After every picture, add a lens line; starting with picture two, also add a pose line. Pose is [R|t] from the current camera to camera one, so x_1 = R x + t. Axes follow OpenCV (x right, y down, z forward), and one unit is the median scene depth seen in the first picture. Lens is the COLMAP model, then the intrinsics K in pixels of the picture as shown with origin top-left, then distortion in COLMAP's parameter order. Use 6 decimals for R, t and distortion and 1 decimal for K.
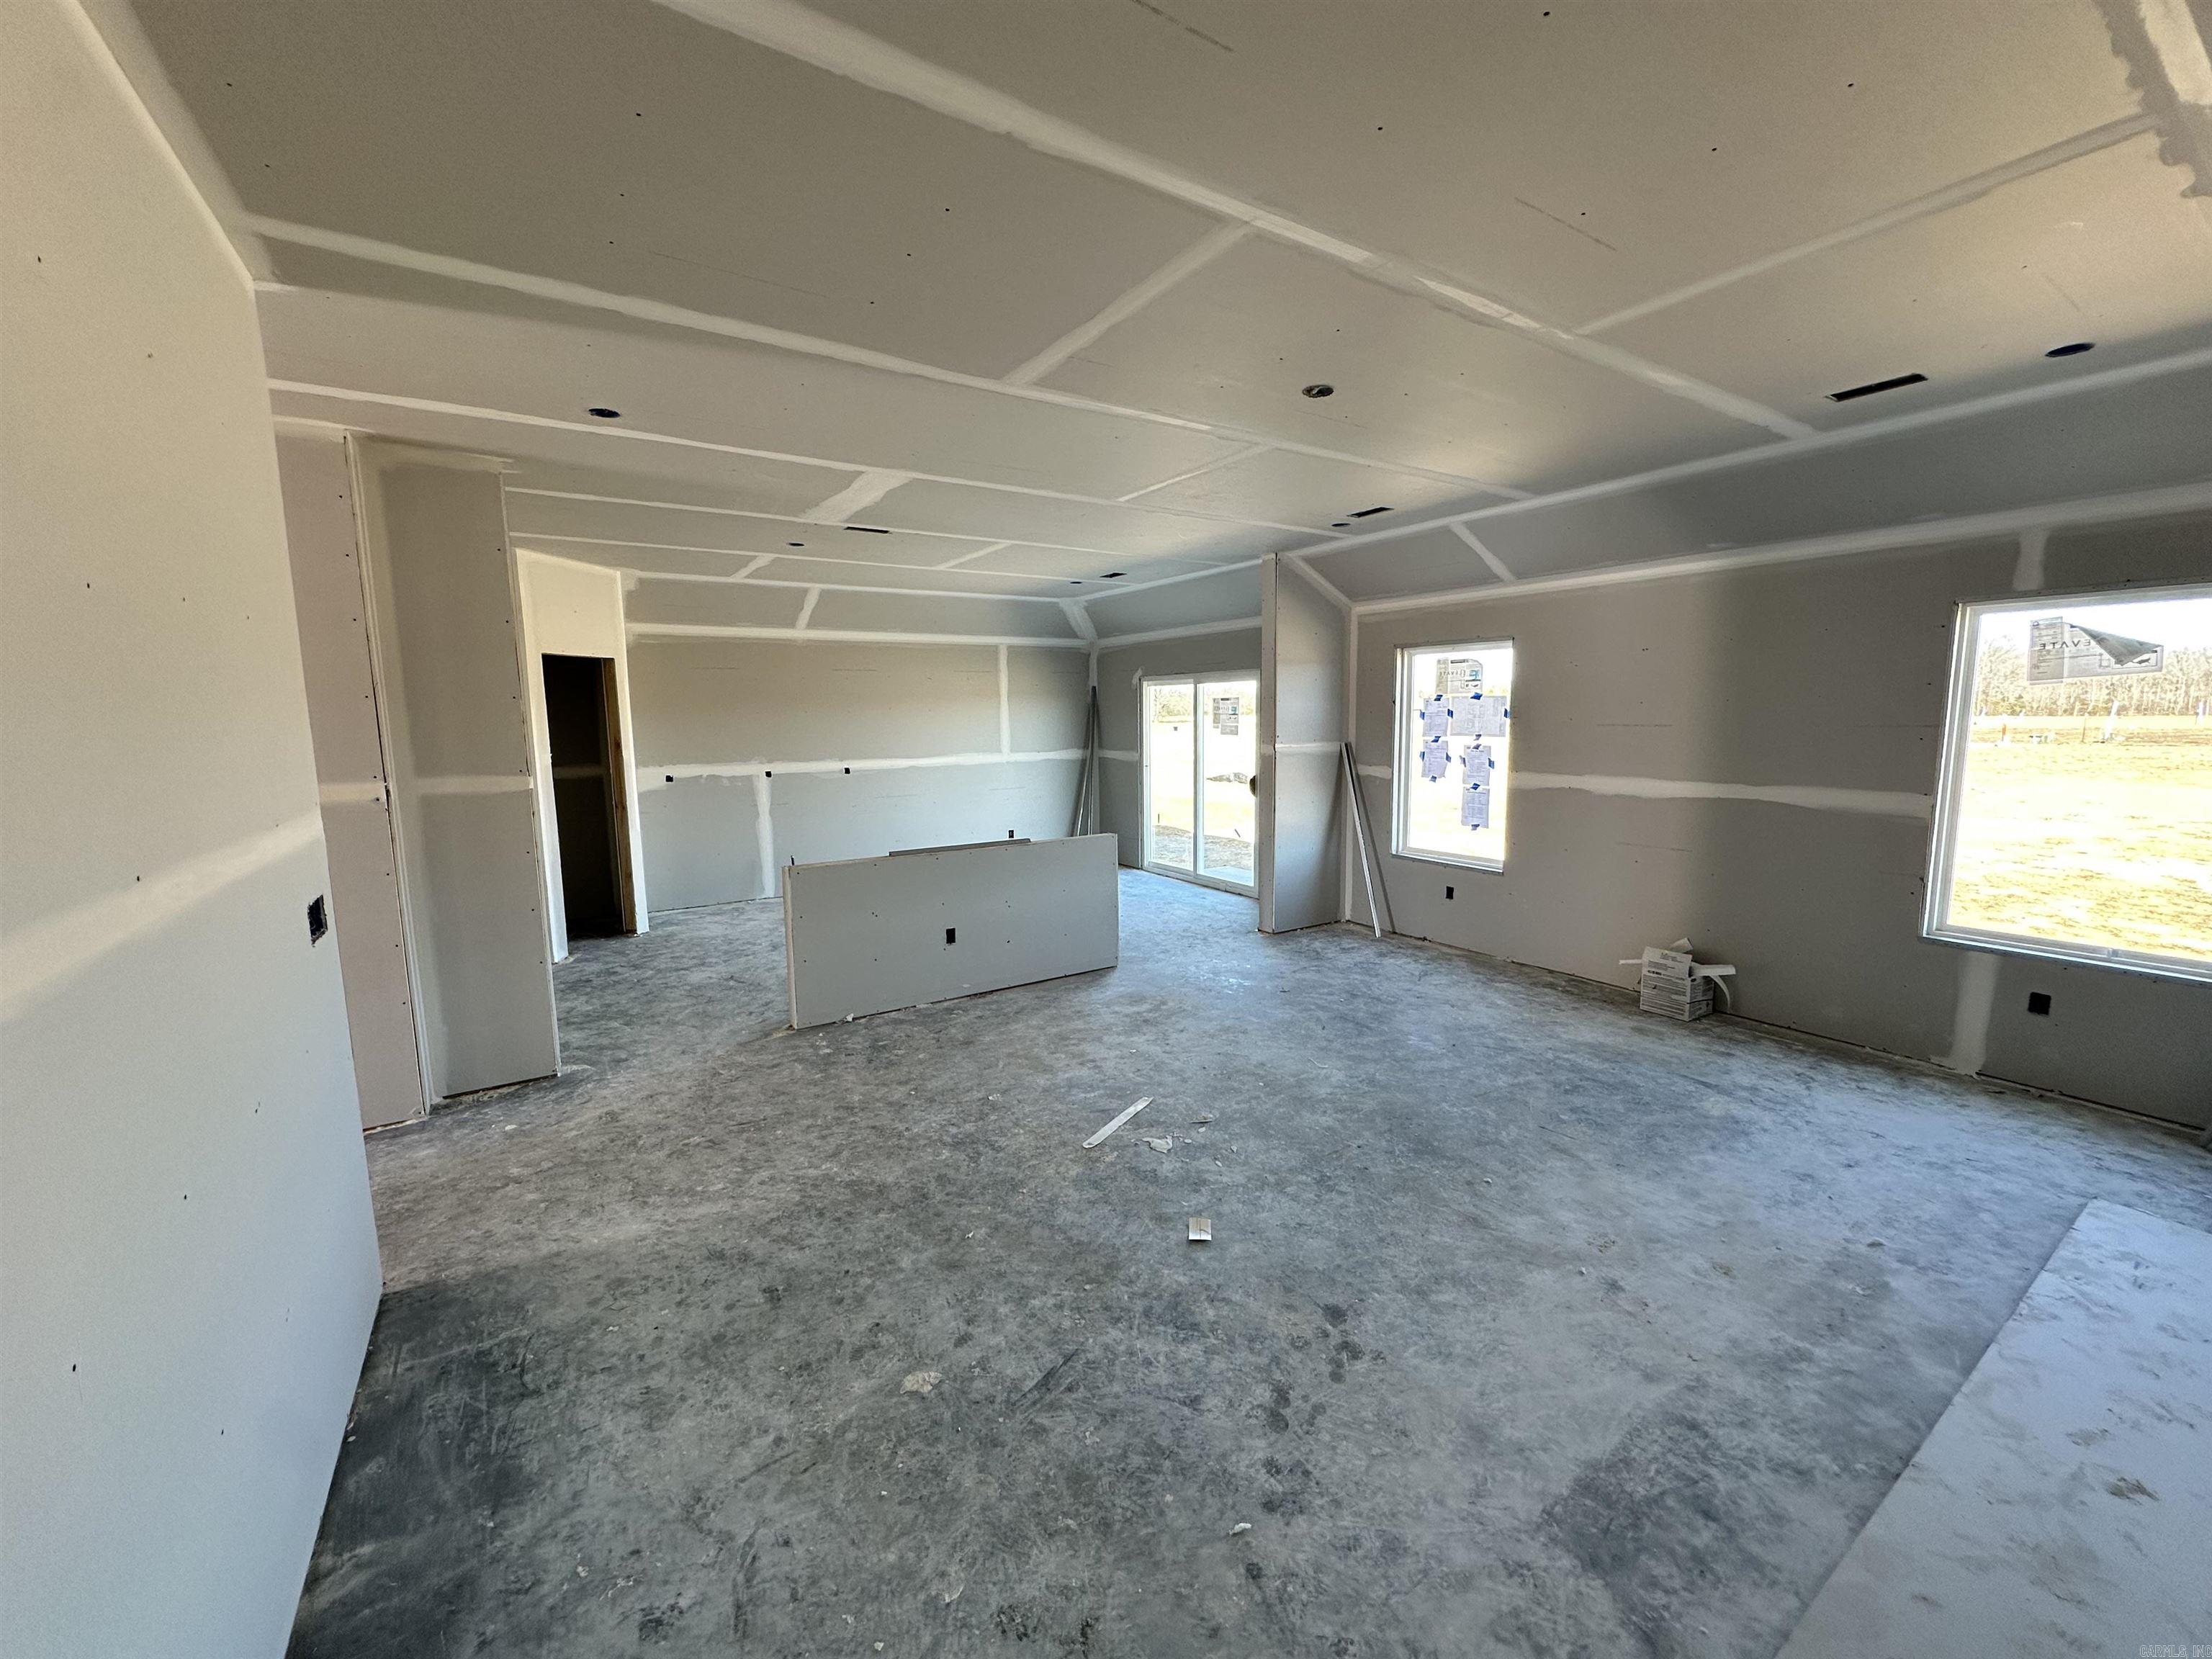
lens RADIAL K [[881.5, 0, 1109.0], [0, 881.5, 825.0], [0, 0, 1]] dist [0.001851, 0.000089]
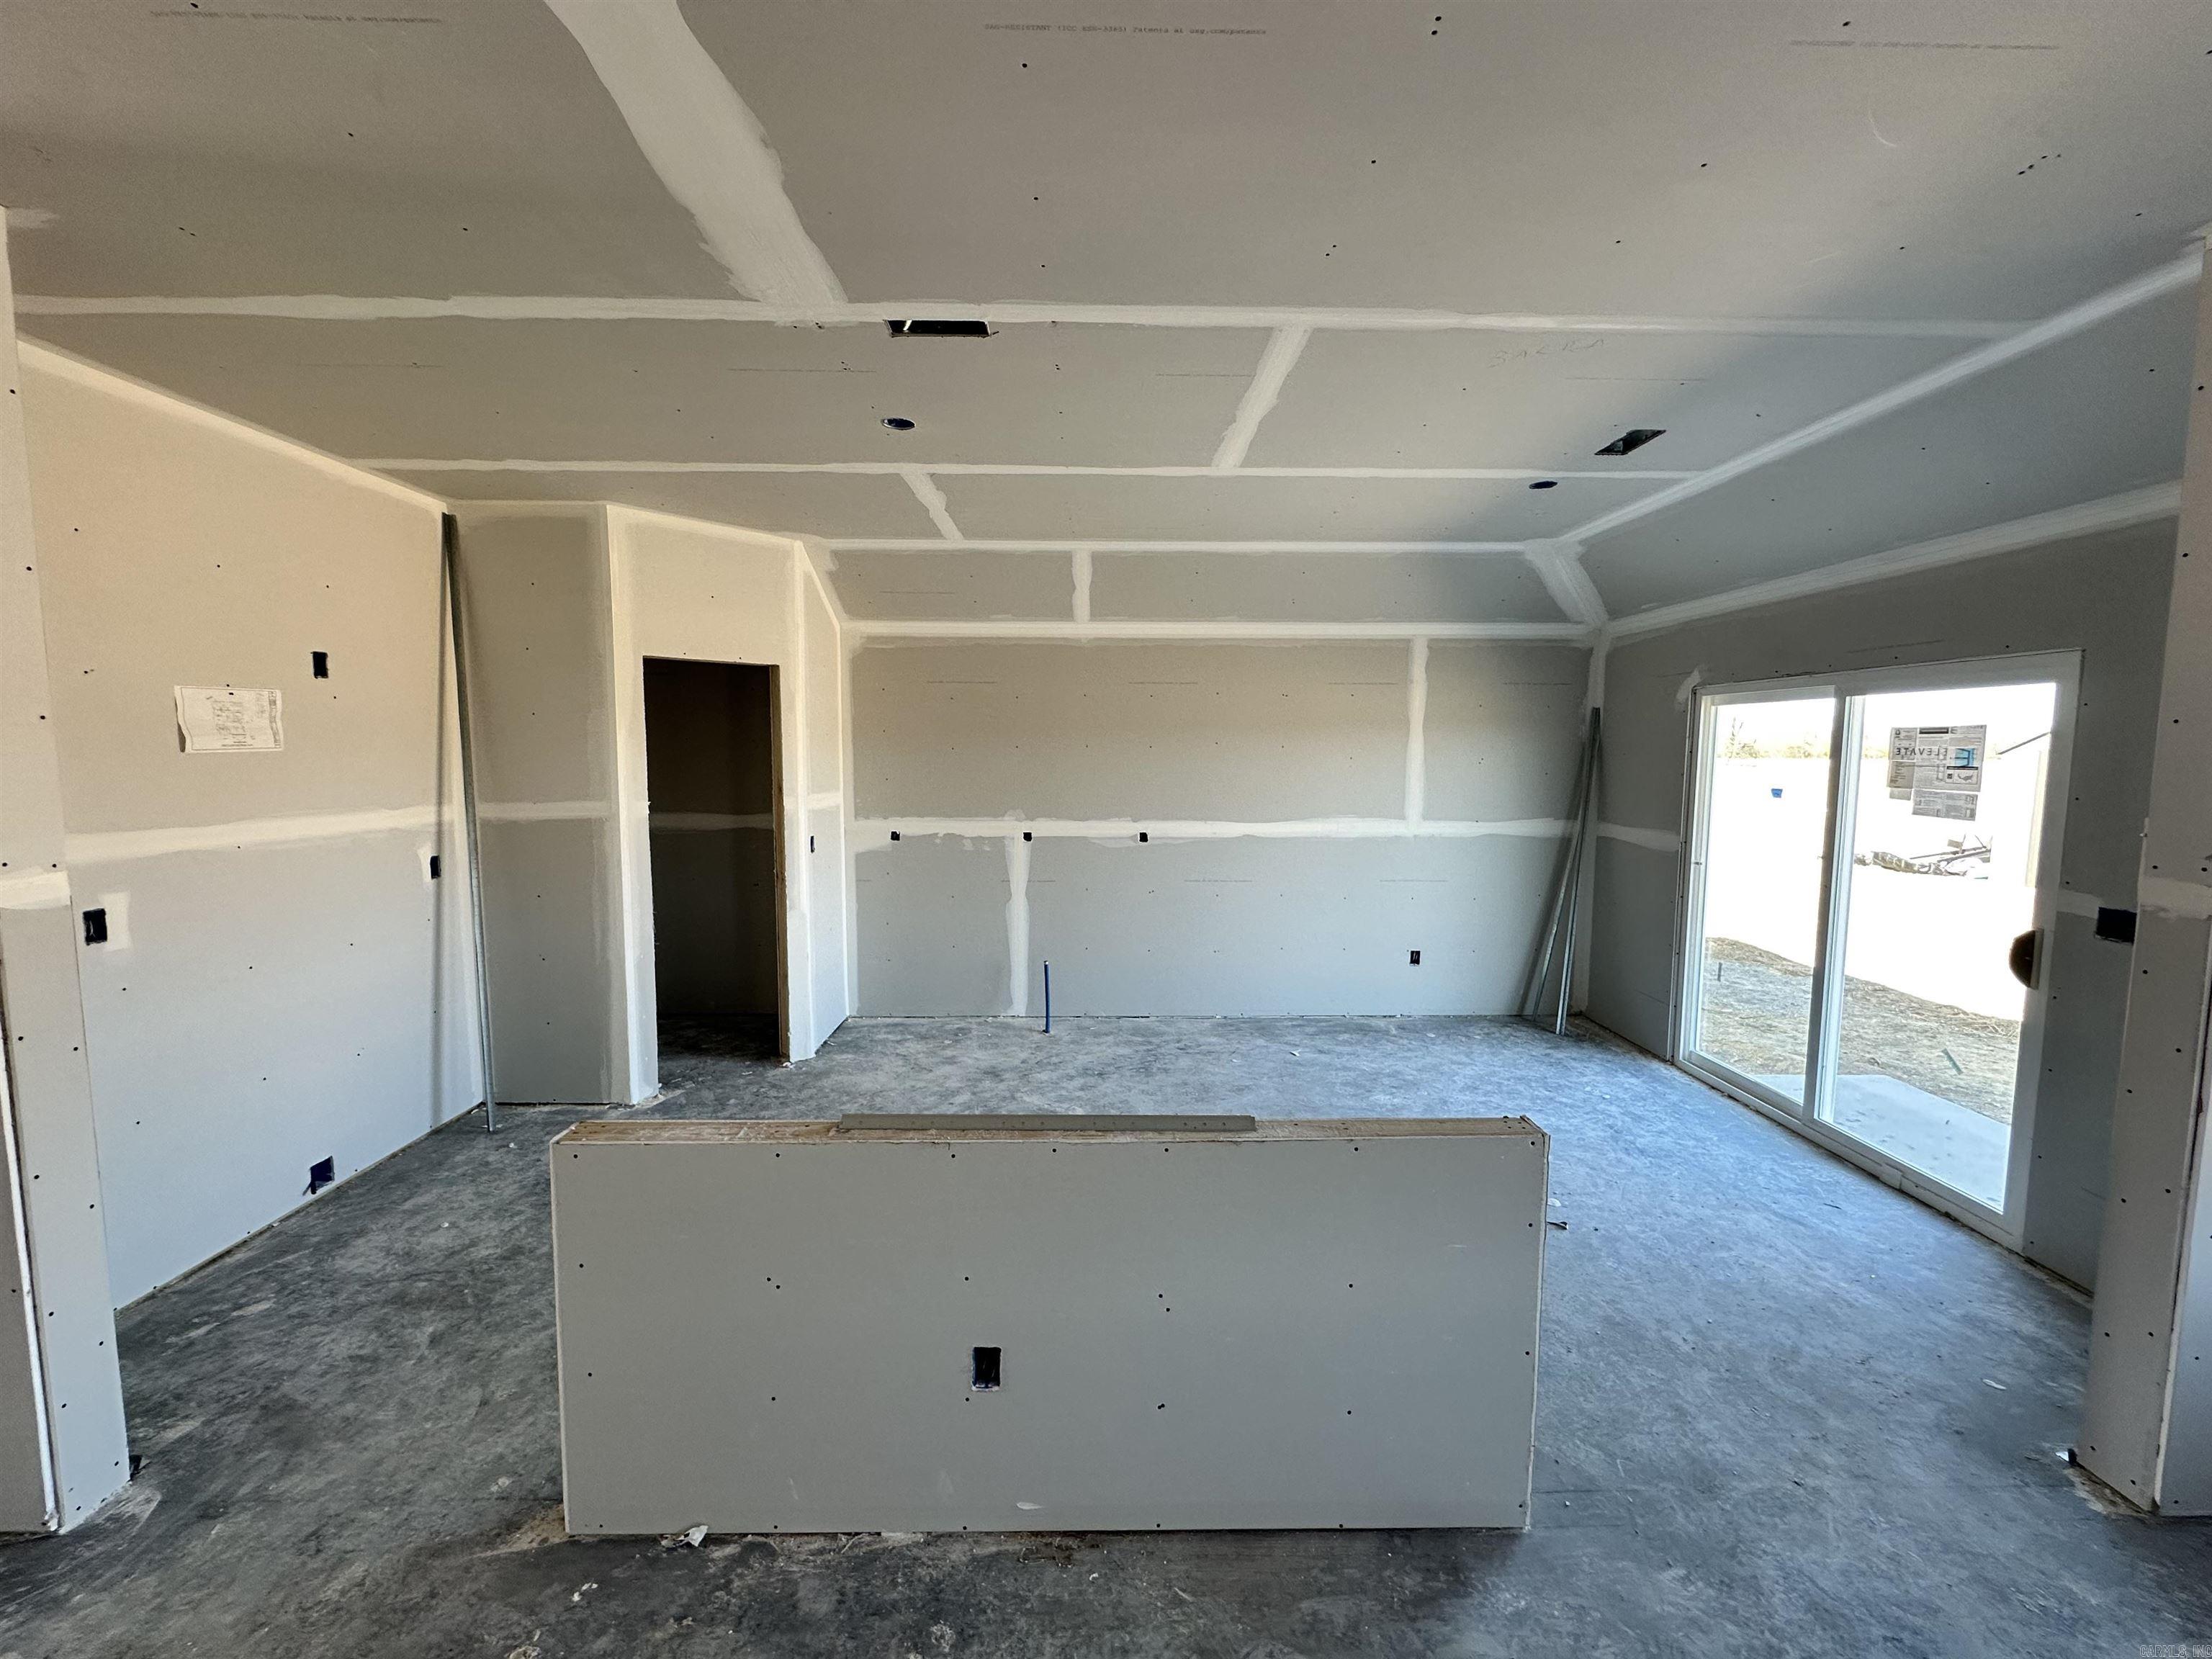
lens RADIAL K [[881.5, 0, 1107.4], [0, 881.5, 825.7], [0, 0, 1]] dist [0.001851, 0.000089]
pose [[0.845803, 0.062818, -0.529784, 0.024645], [-0.083452, 0.996398, -0.015086, -0.057348], [0.526928, 0.056971, 0.847998, 0.429318]]
